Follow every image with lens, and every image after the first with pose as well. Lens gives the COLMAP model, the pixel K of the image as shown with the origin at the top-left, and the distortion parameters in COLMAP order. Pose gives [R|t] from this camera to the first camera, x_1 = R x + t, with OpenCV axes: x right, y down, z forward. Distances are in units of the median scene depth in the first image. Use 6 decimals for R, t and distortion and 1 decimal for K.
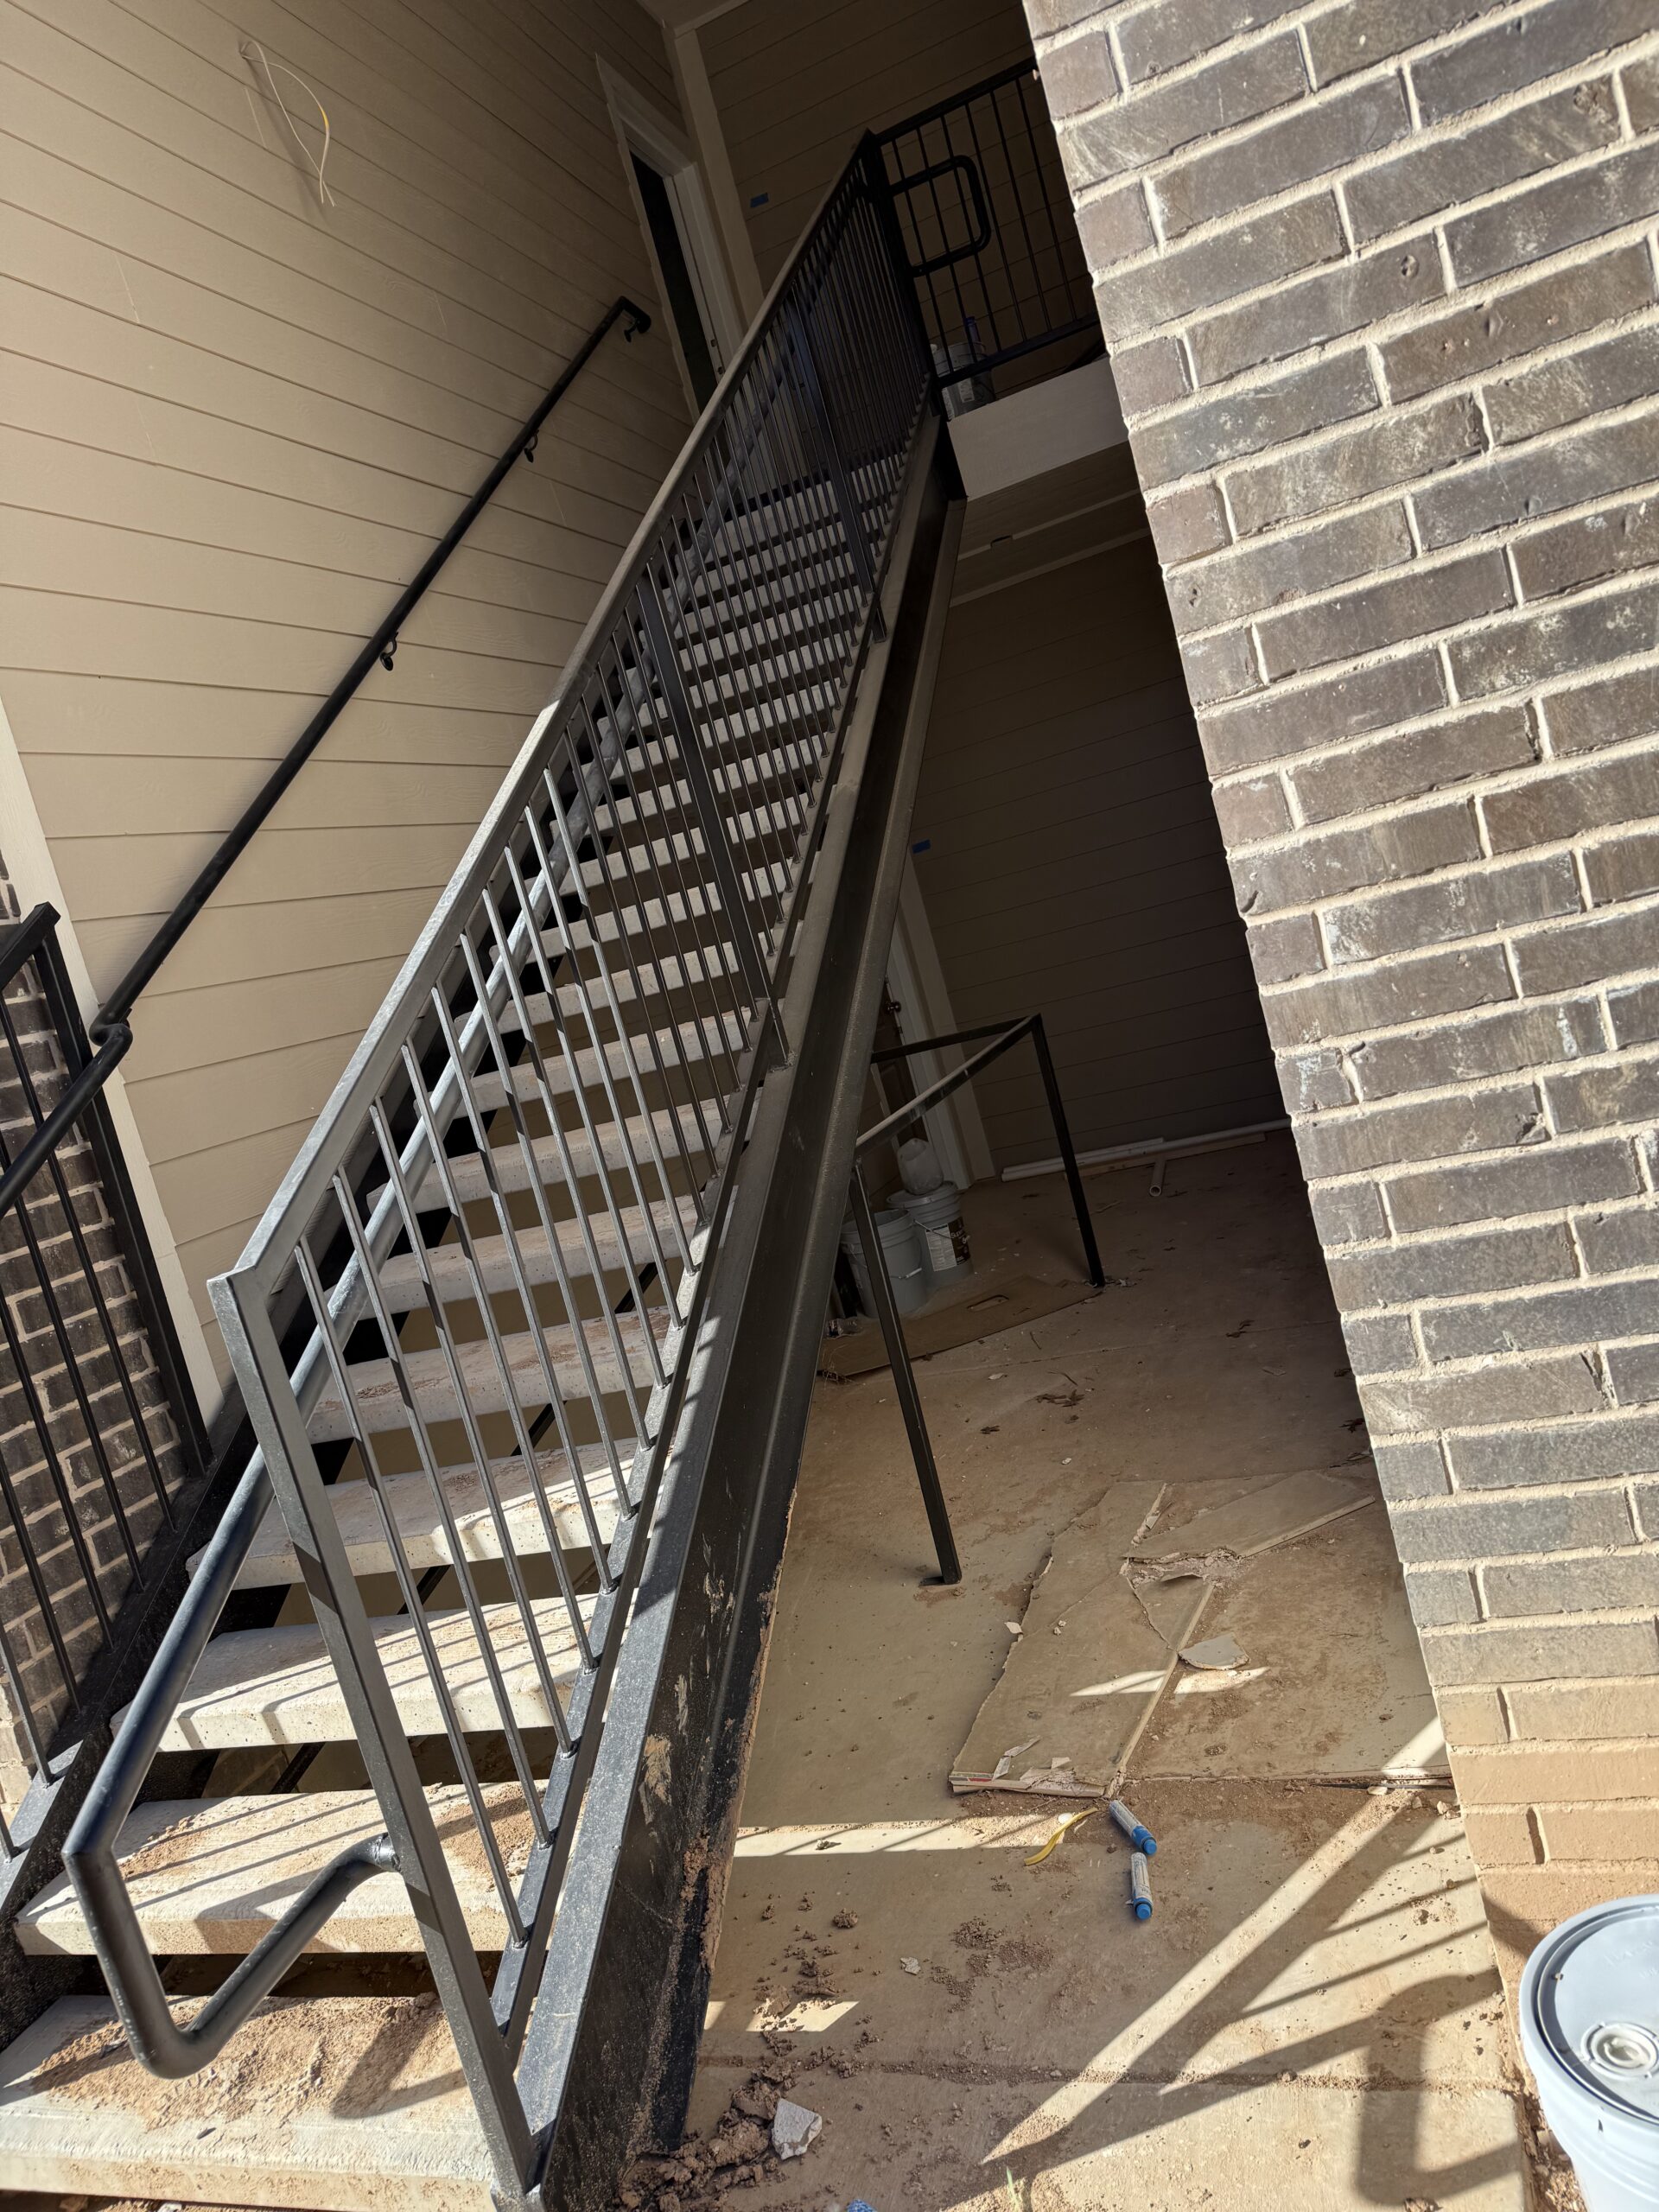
lens RADIAL K [[1524.8, 0, 829.0], [0, 1524.8, 1075.9], [0, 0, 1]] dist [-0.001876, -0.001433]
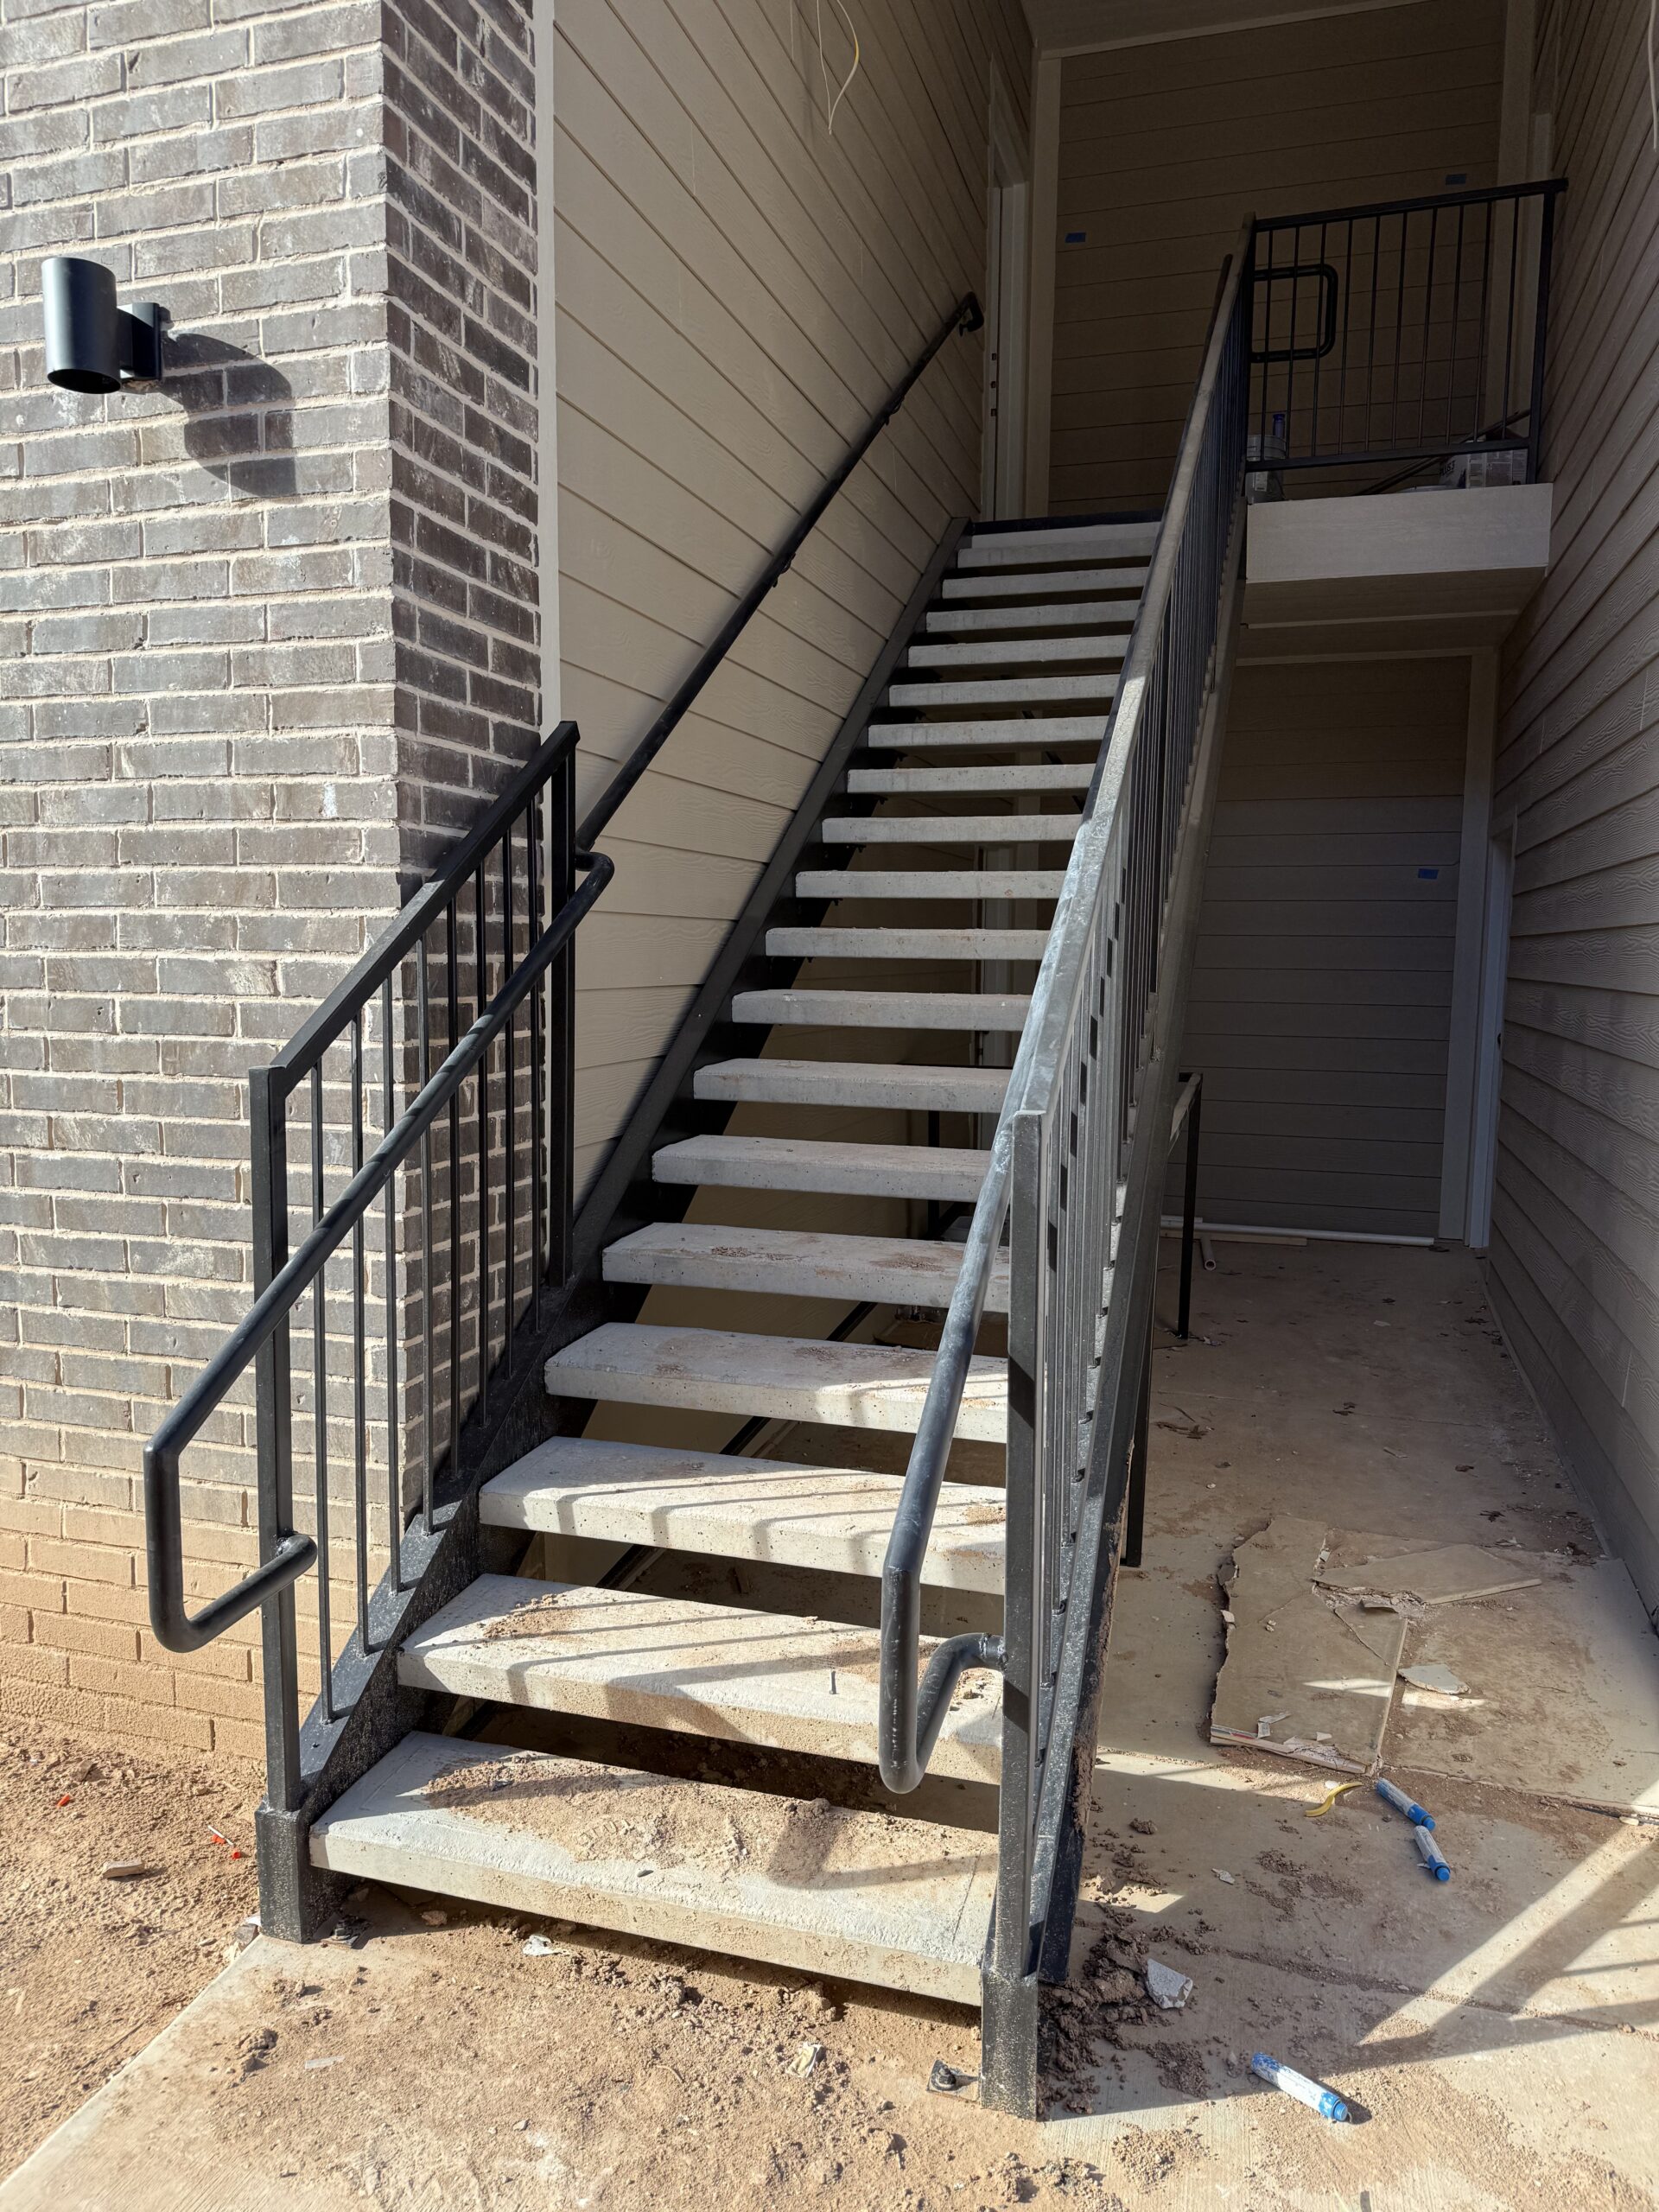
lens RADIAL K [[1519.9, 0, 829.5], [0, 1519.9, 1106.0], [0, 0, 1]] dist [0.000610, -0.003038]
pose [[0.960511, 0.265046, 0.084667, -0.451104], [-0.265705, 0.964048, -0.003594, 0.122043], [-0.082575, -0.019044, 0.996403, -0.062955]]
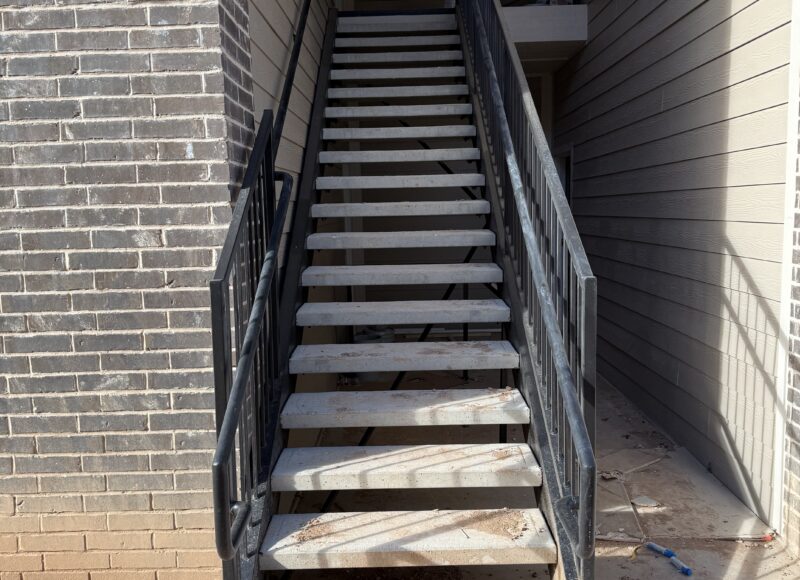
lens RADIAL K [[729.9, 0, 400.0], [0, 729.9, 290.0], [0, 0, 1]] dist [0.013466, -0.017283]
pose [[0.914203, 0.200109, 0.352404, -0.823653], [-0.190547, 0.979718, -0.062007, 0.213512], [-0.357665, -0.010463, 0.933791, -0.061498]]
